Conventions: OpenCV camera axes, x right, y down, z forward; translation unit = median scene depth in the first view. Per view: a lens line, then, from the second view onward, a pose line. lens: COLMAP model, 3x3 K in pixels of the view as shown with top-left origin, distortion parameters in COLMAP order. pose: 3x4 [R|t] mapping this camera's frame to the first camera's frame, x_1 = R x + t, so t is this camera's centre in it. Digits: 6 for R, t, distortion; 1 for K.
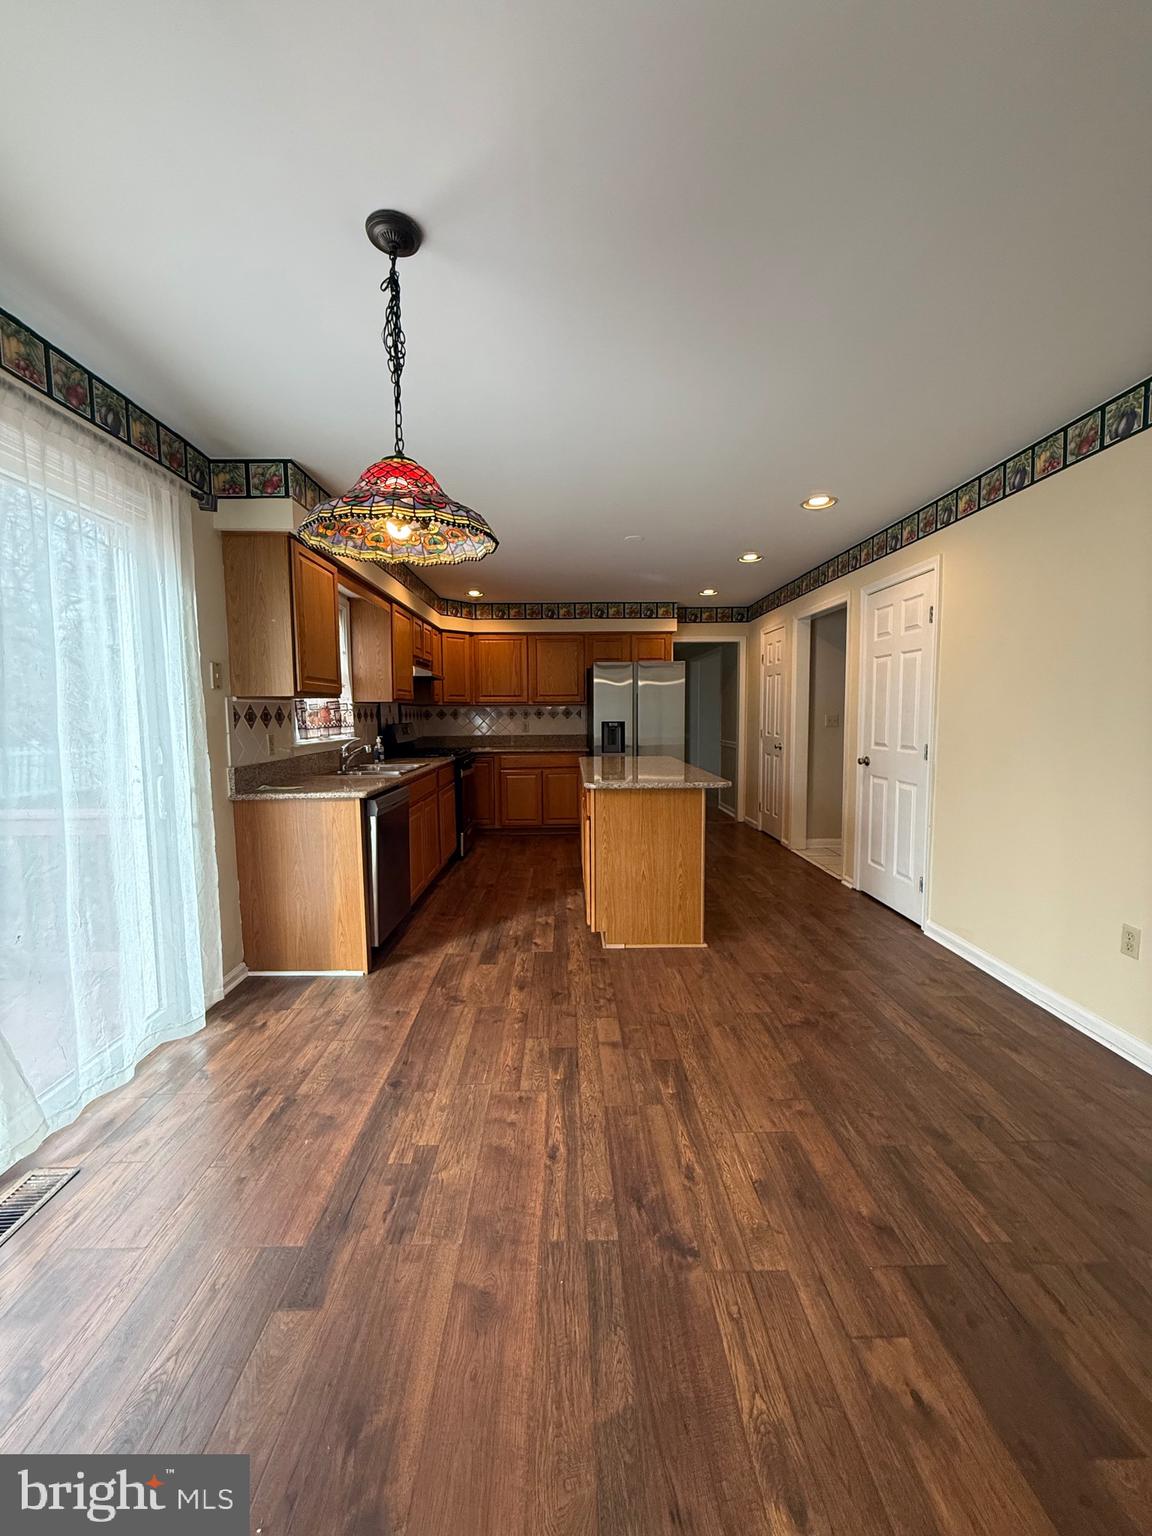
lens RADIAL K [[613.0, 0, 576.3], [0, 613.0, 758.6], [0, 0, 1]] dist [-0.024444, -0.000375]
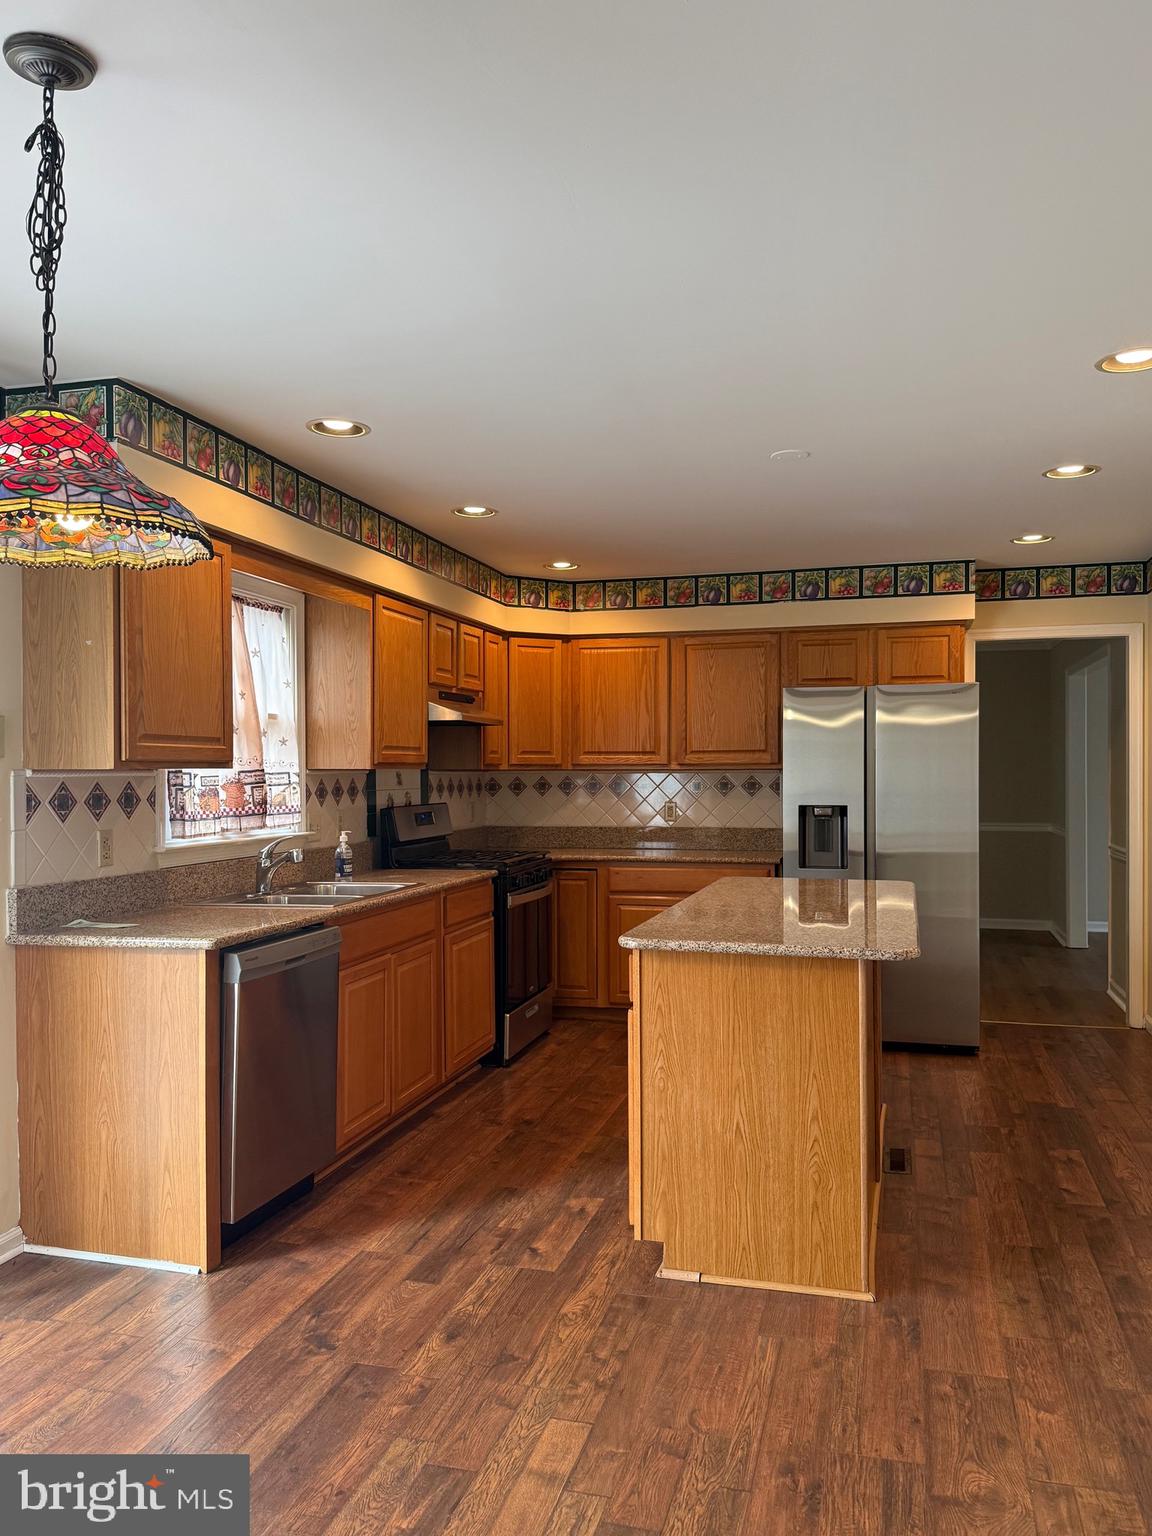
lens RADIAL K [[1202.7, 0, 575.8], [0, 1202.7, 751.5], [0, 0, 1]] dist [0.035273, -0.078194]
pose [[0.959498, -0.000795, -0.281713, 0.256729], [-0.024541, 0.995959, -0.086395, -0.026442], [0.280643, 0.089810, 0.955601, 0.009565]]
